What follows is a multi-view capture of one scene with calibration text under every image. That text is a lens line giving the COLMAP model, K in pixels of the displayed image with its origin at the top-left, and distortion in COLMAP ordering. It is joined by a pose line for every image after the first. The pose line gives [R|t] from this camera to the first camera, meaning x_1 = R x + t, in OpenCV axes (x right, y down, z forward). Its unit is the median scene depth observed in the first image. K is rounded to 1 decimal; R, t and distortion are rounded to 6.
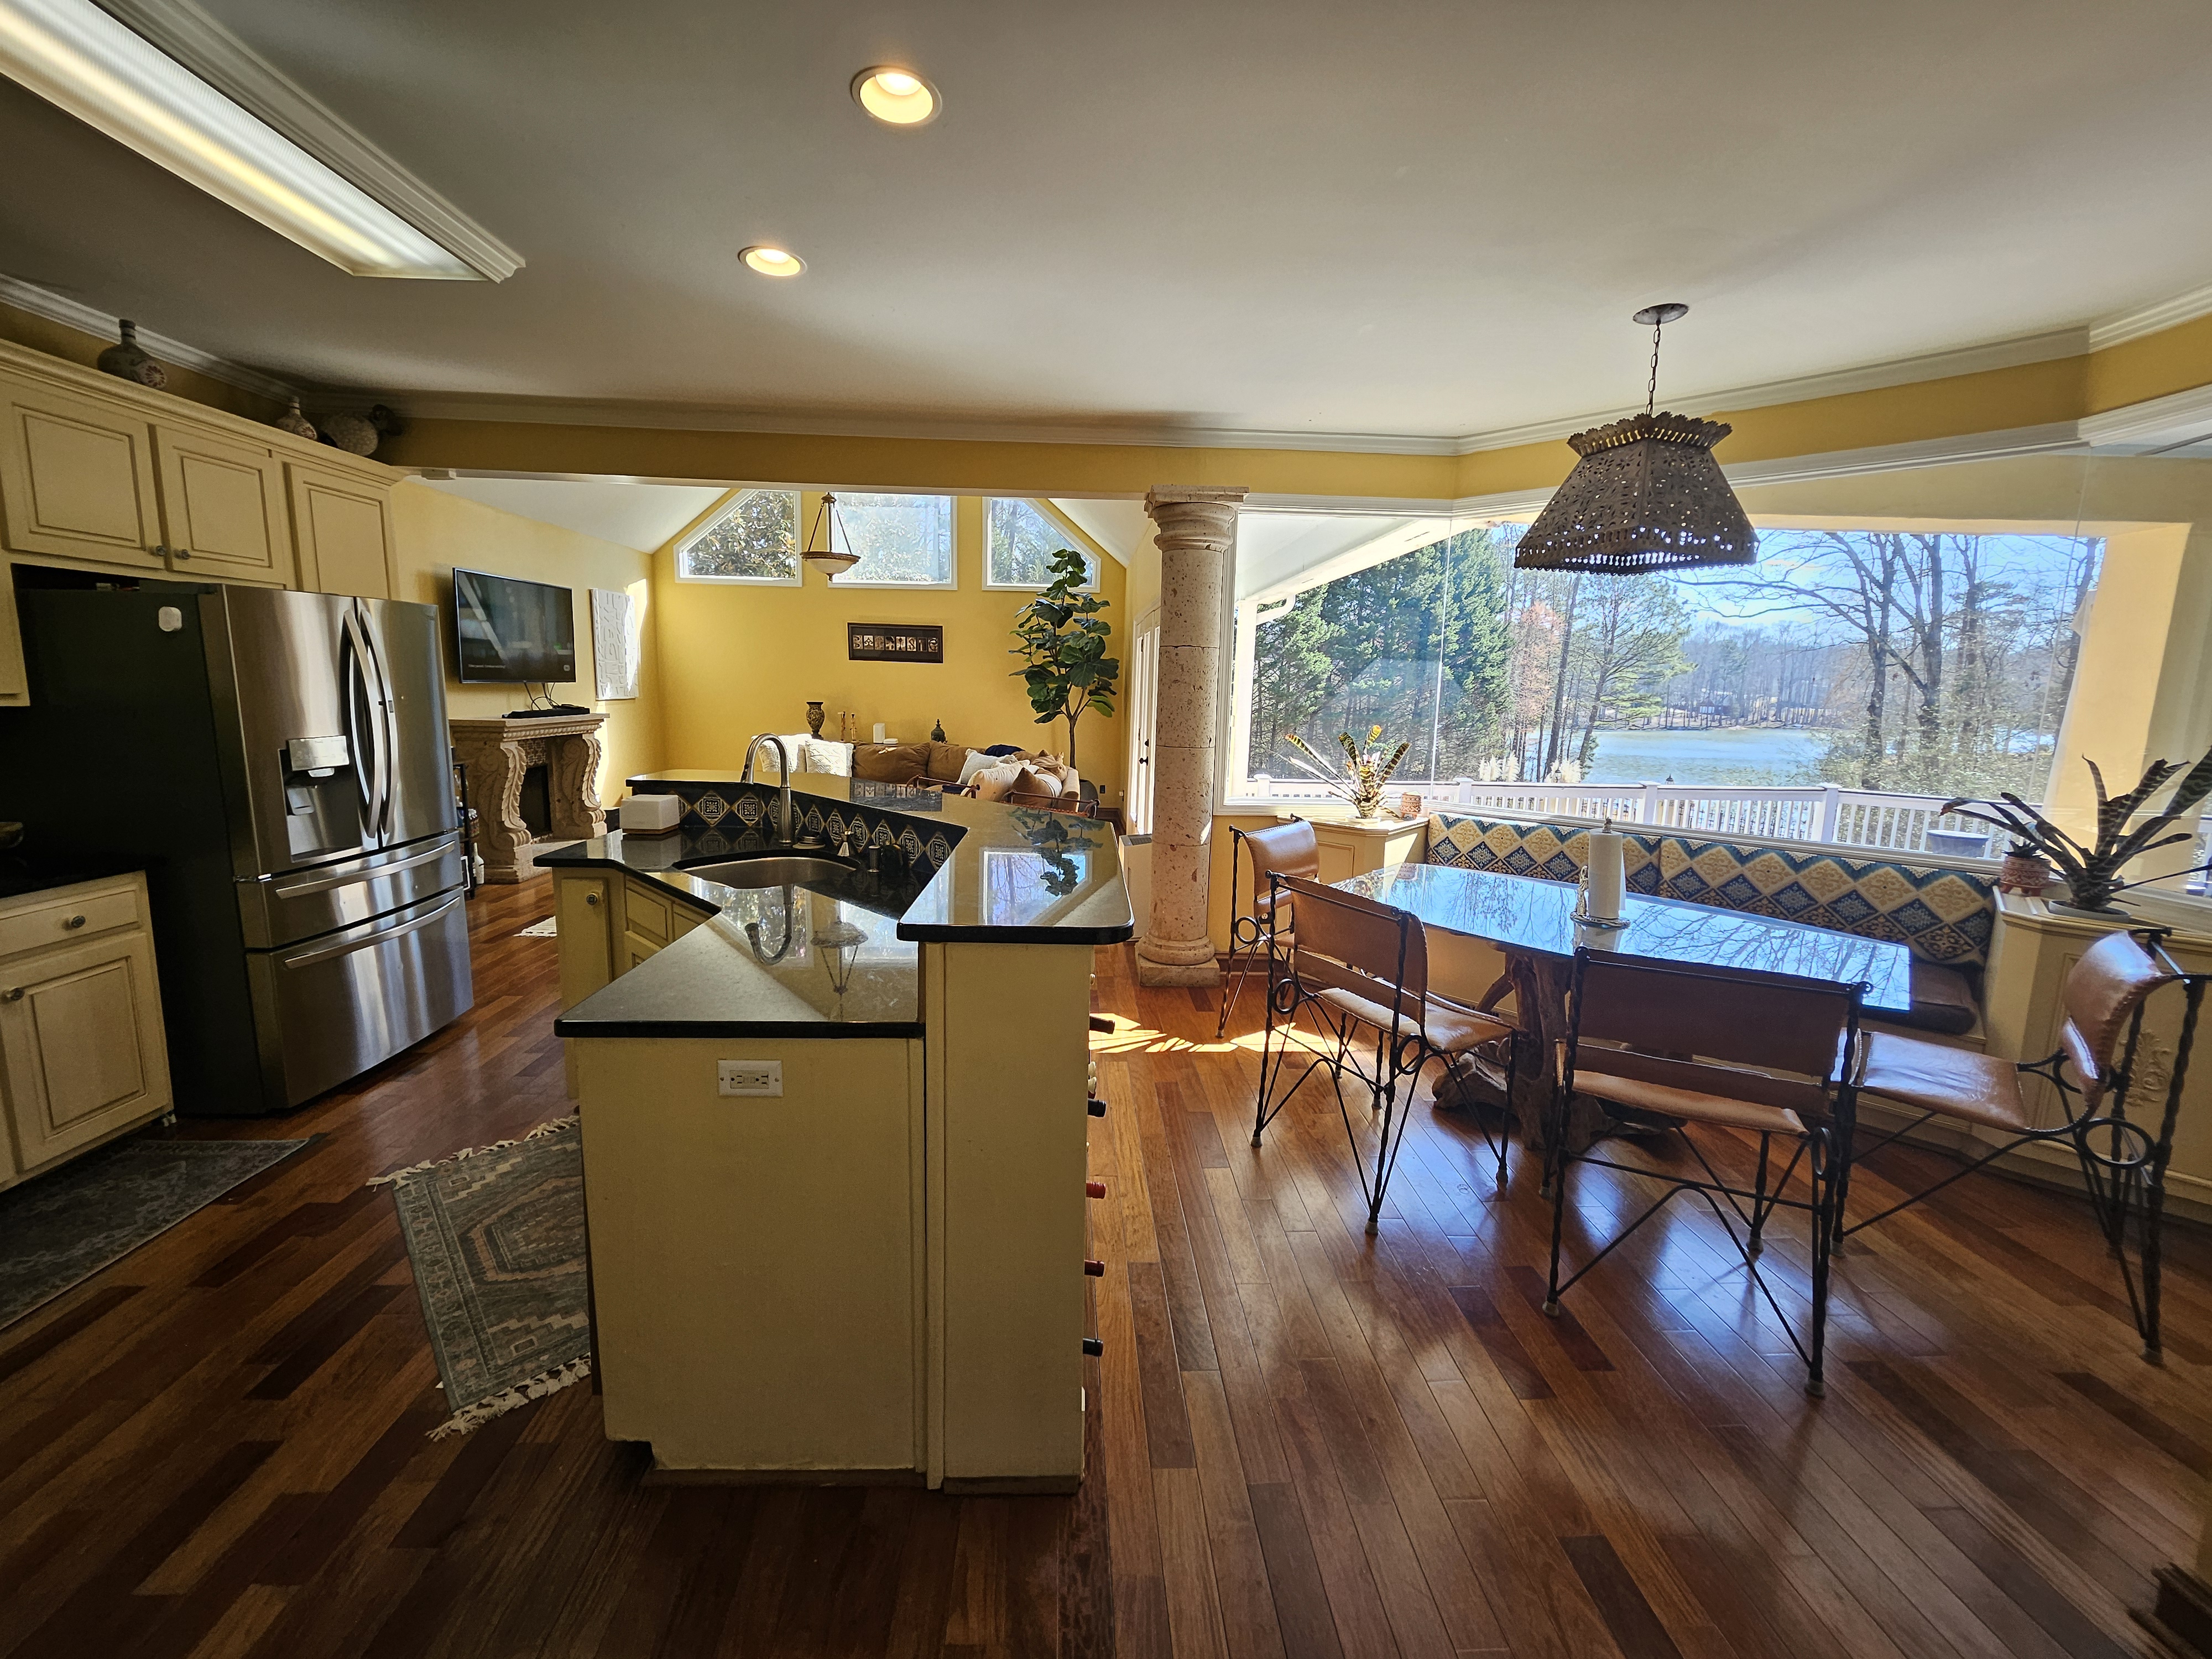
lens RADIAL K [[875.6, 0, 1103.6], [0, 875.6, 807.5], [0, 0, 1]] dist [0.002218, 0.000410]
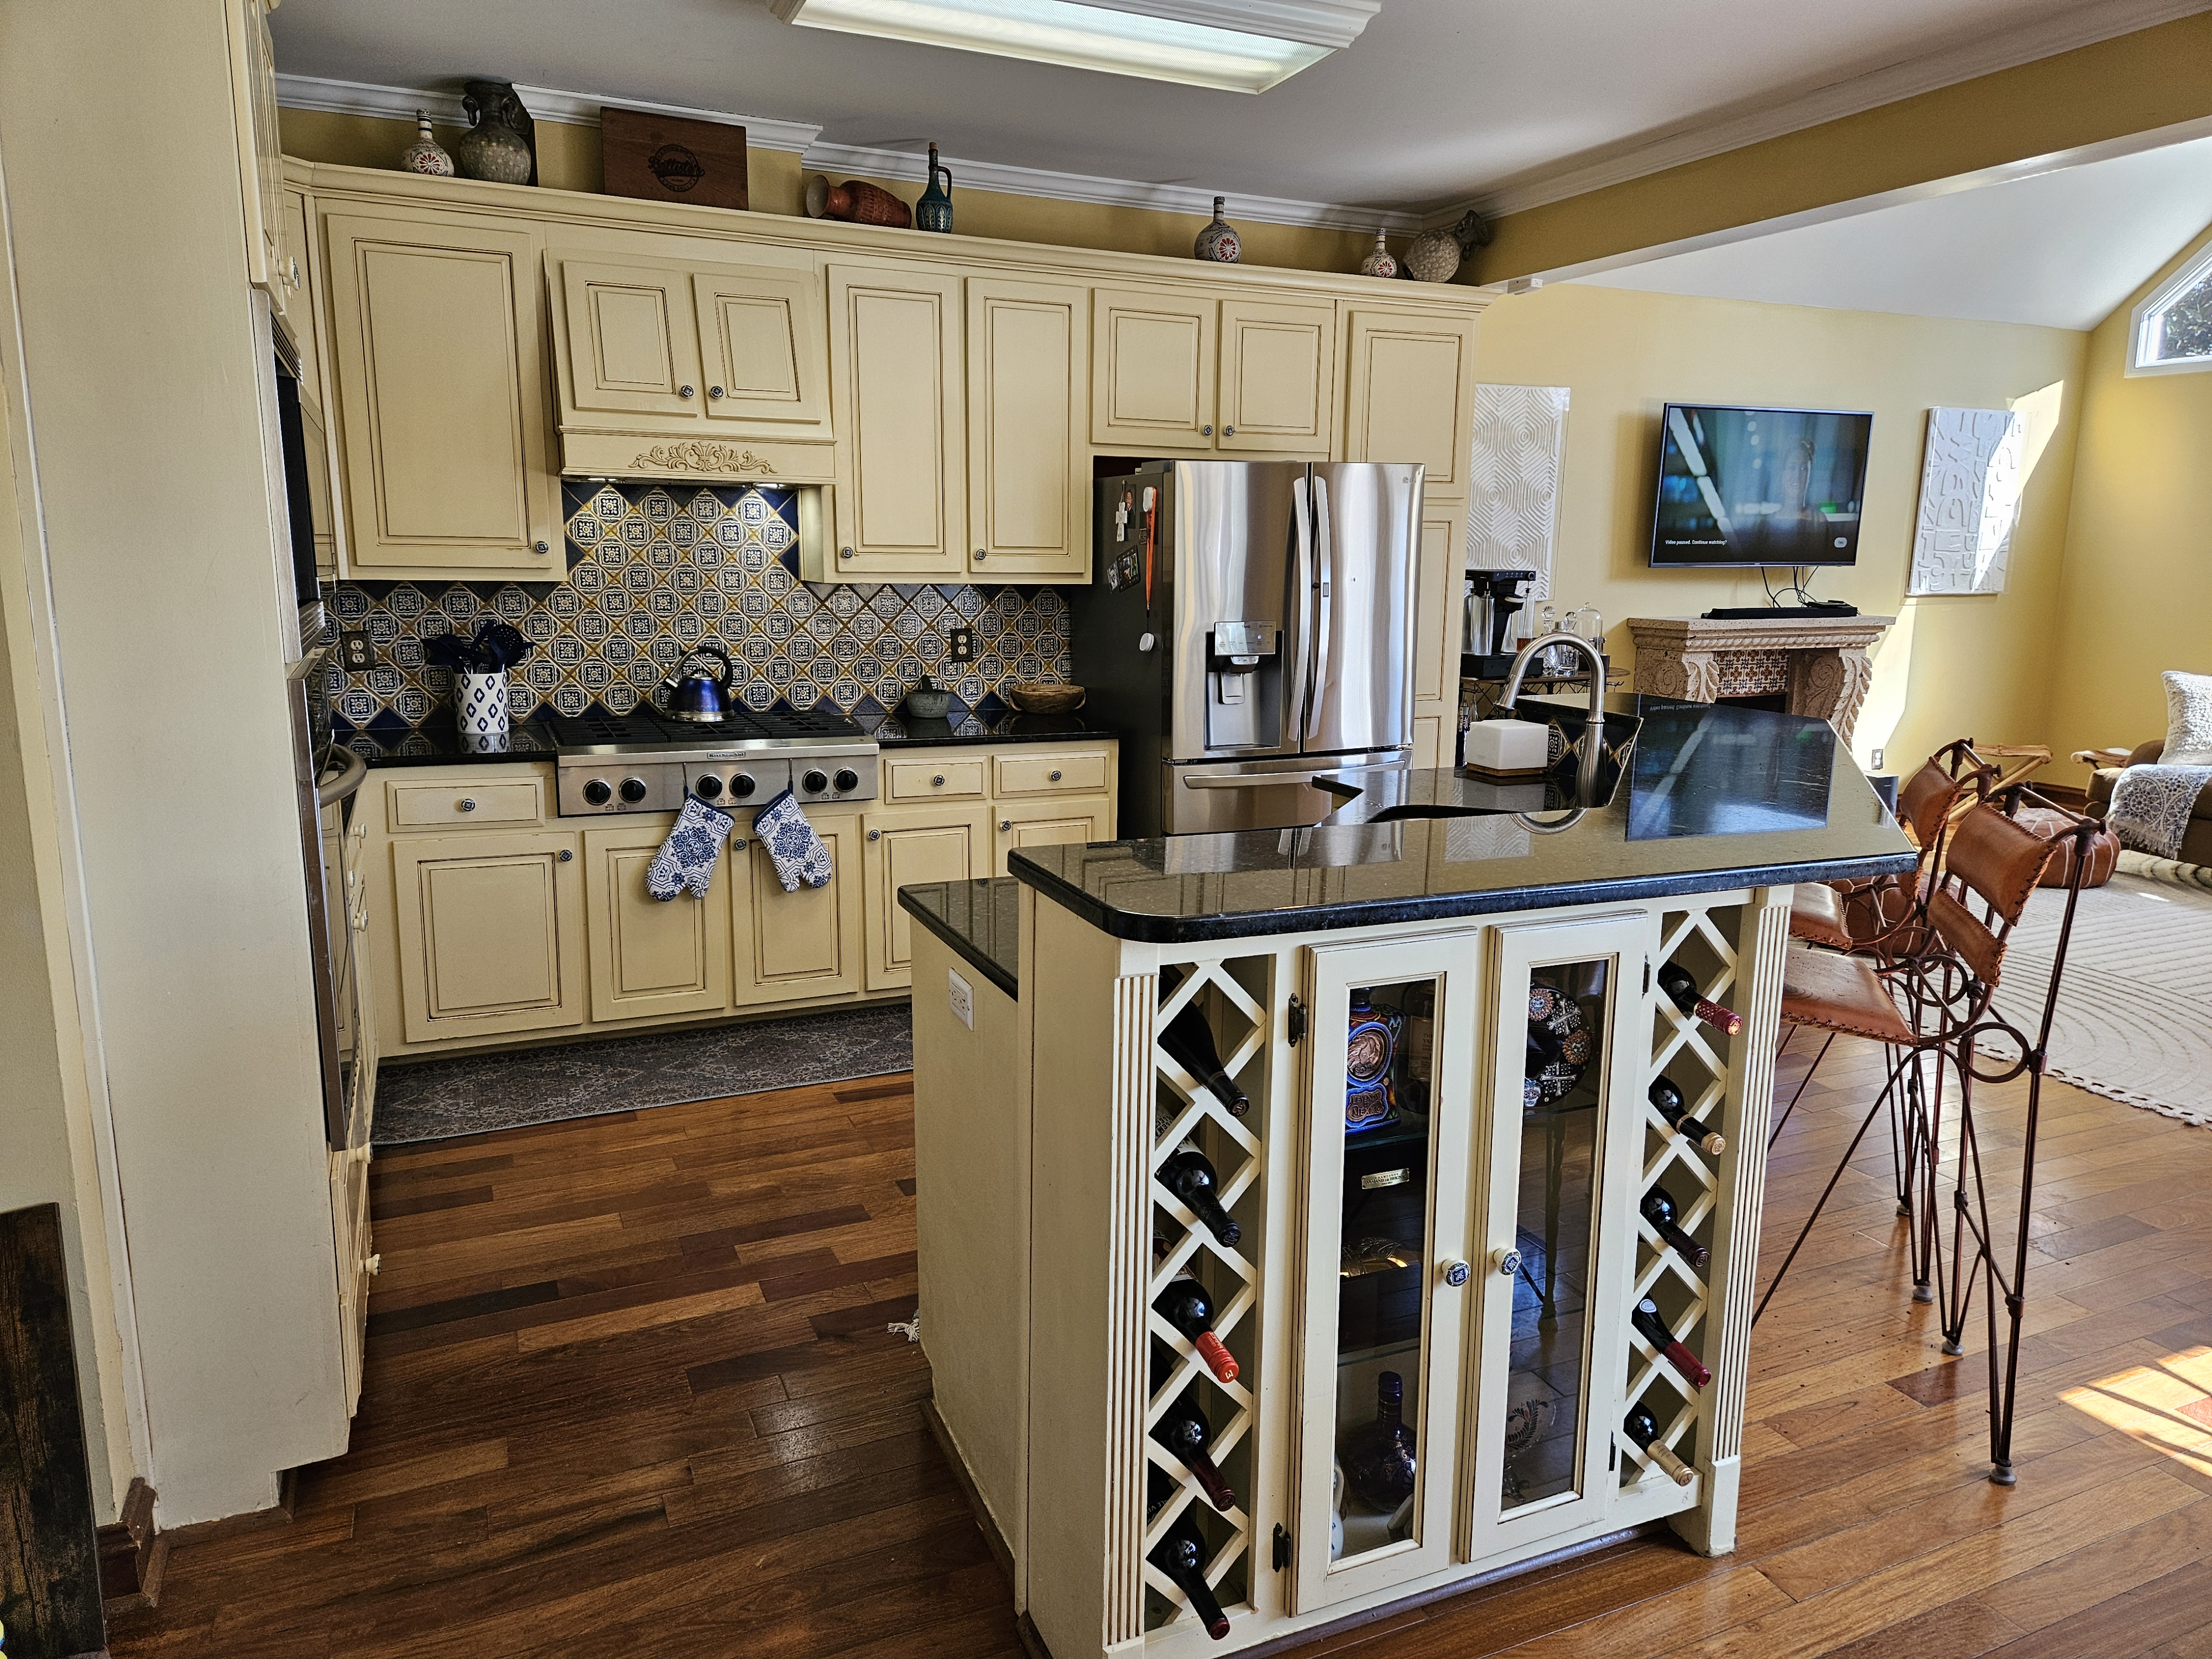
lens RADIAL K [[1480.4, 0, 1101.3], [0, 1480.4, 841.1], [0, 0, 1]] dist [0.037151, -0.008449]
pose [[0.362105, 0.163766, -0.917639, 0.228528], [-0.132148, 0.983522, 0.123377, -0.011268], [0.922723, 0.076589, 0.377779, 0.129583]]
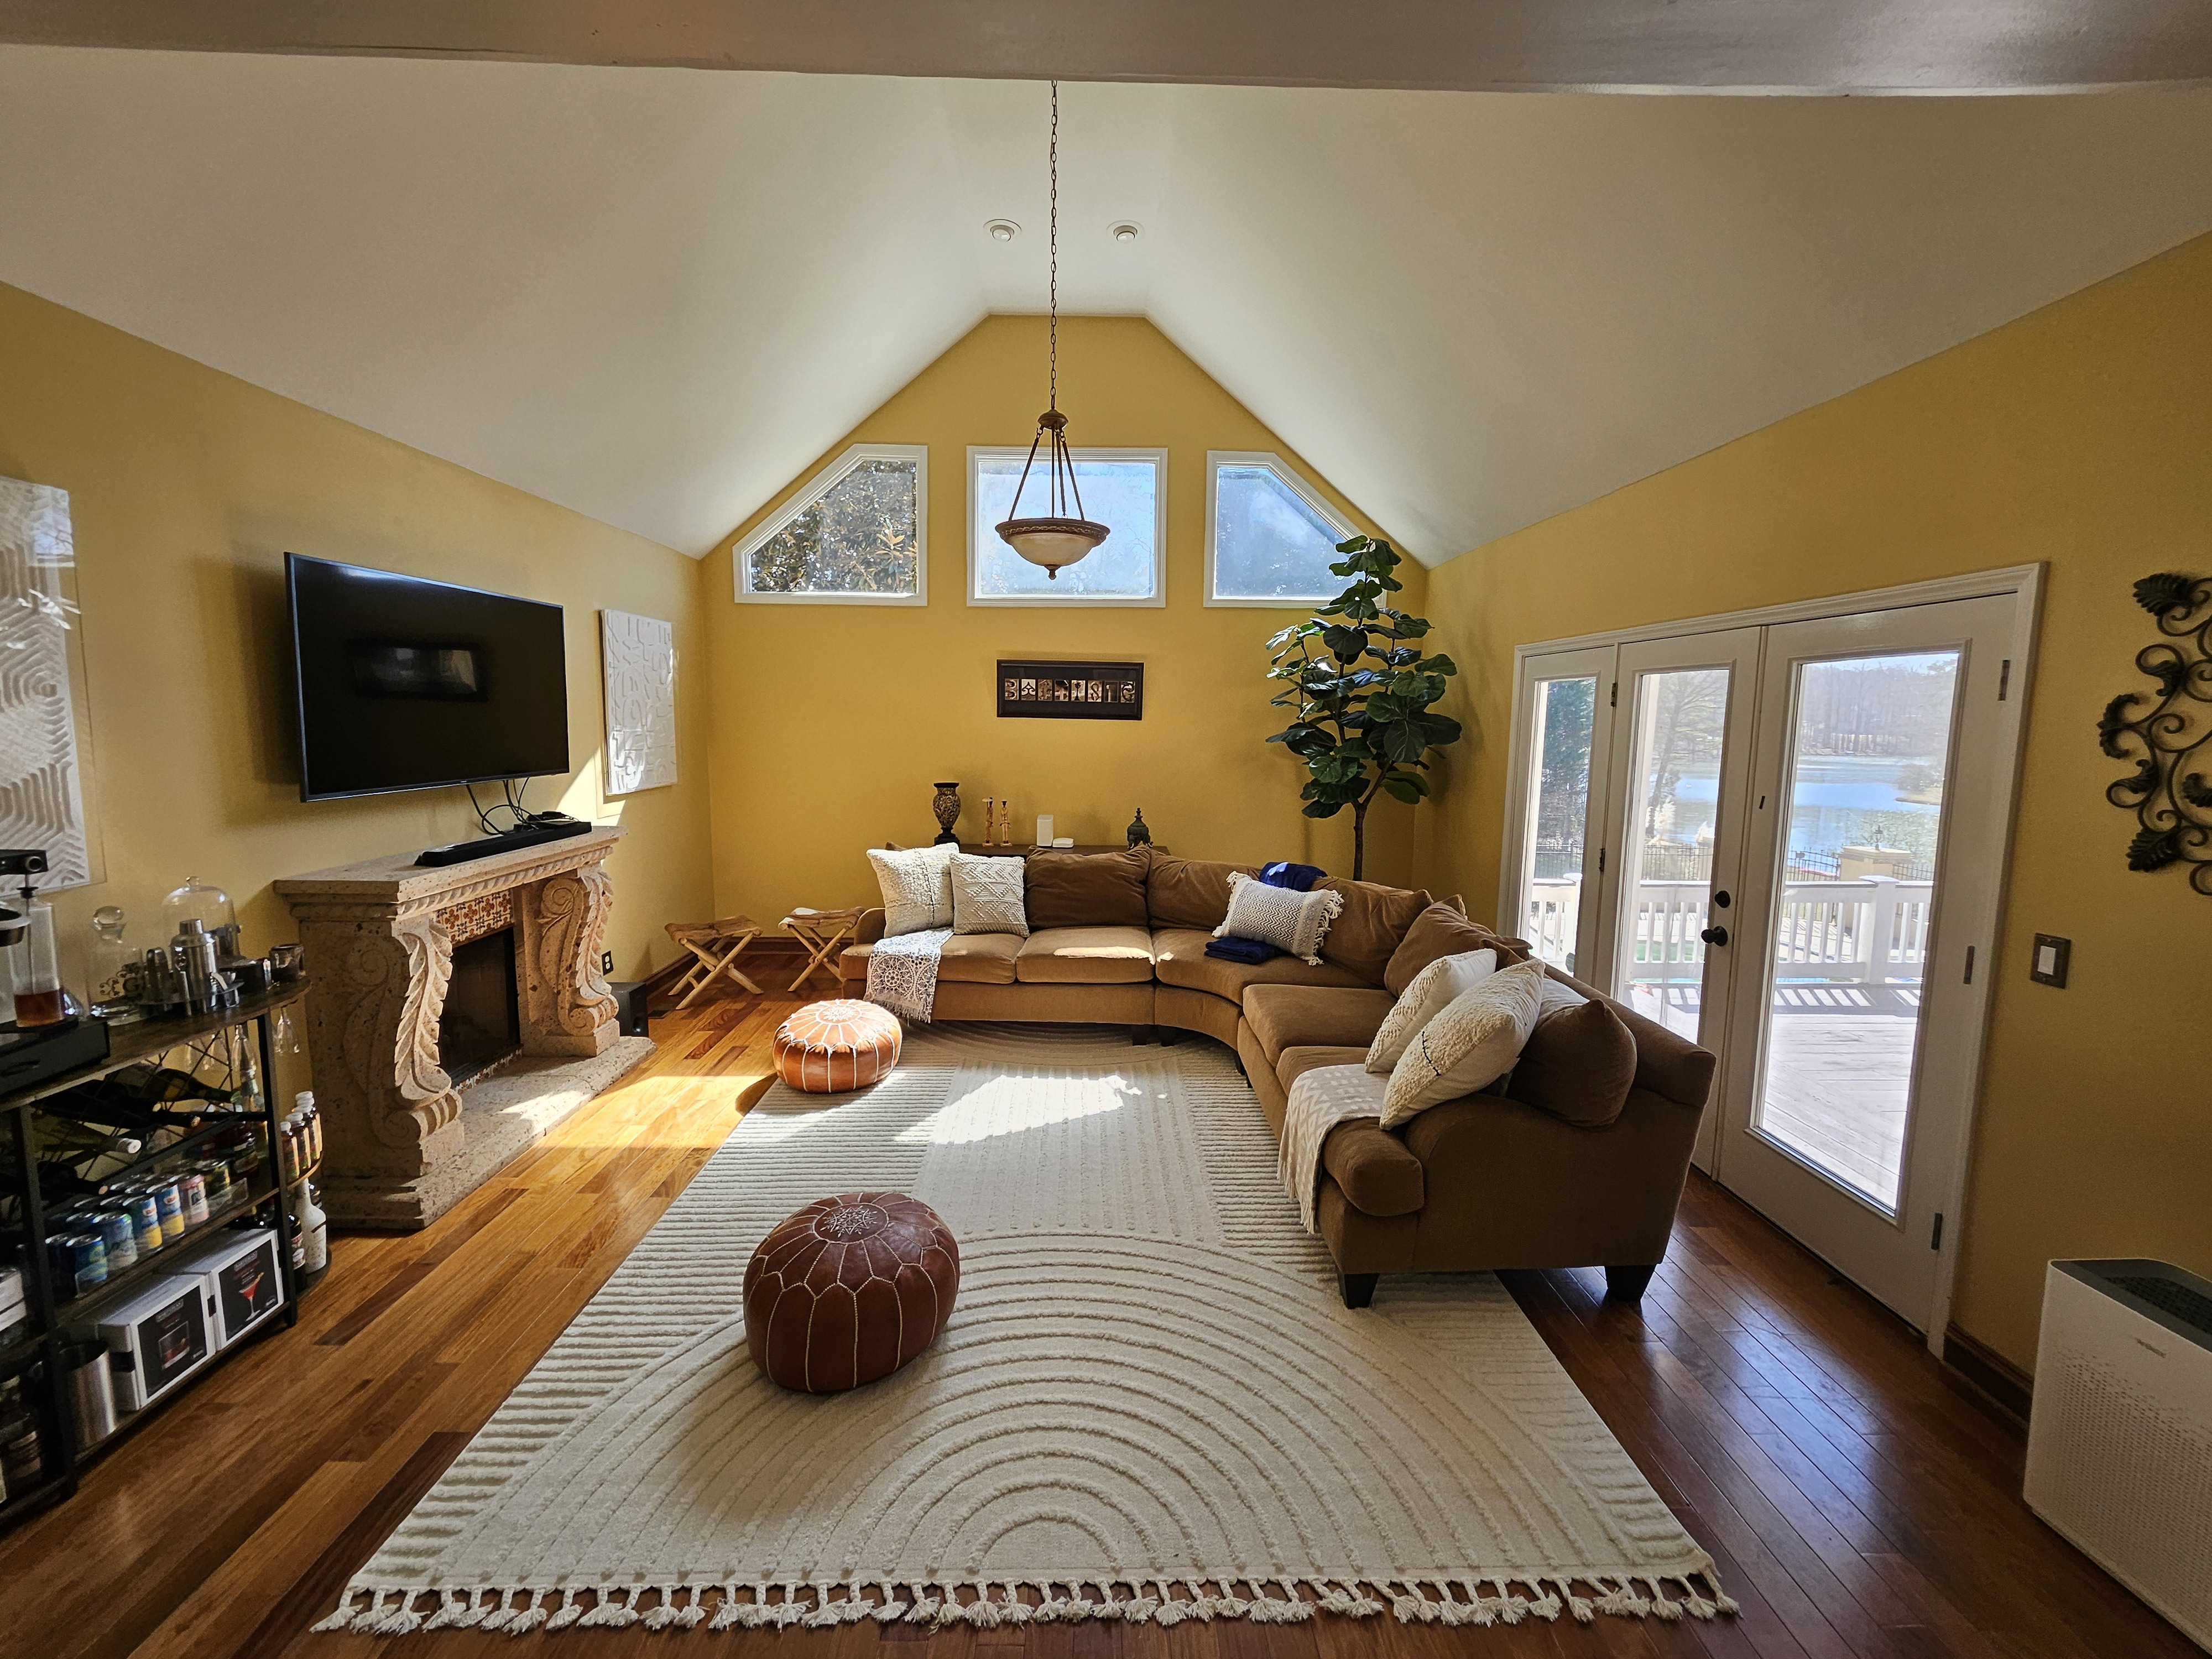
lens RADIAL K [[875.6, 0, 1103.8], [0, 875.6, 809.0], [0, 0, 1]] dist [0.002218, 0.000410]
pose [[0.999526, -0.006165, -0.030179, -0.265595], [0.005126, 0.999396, -0.034383, -0.106834], [0.030373, 0.034212, 0.998953, 0.491962]]
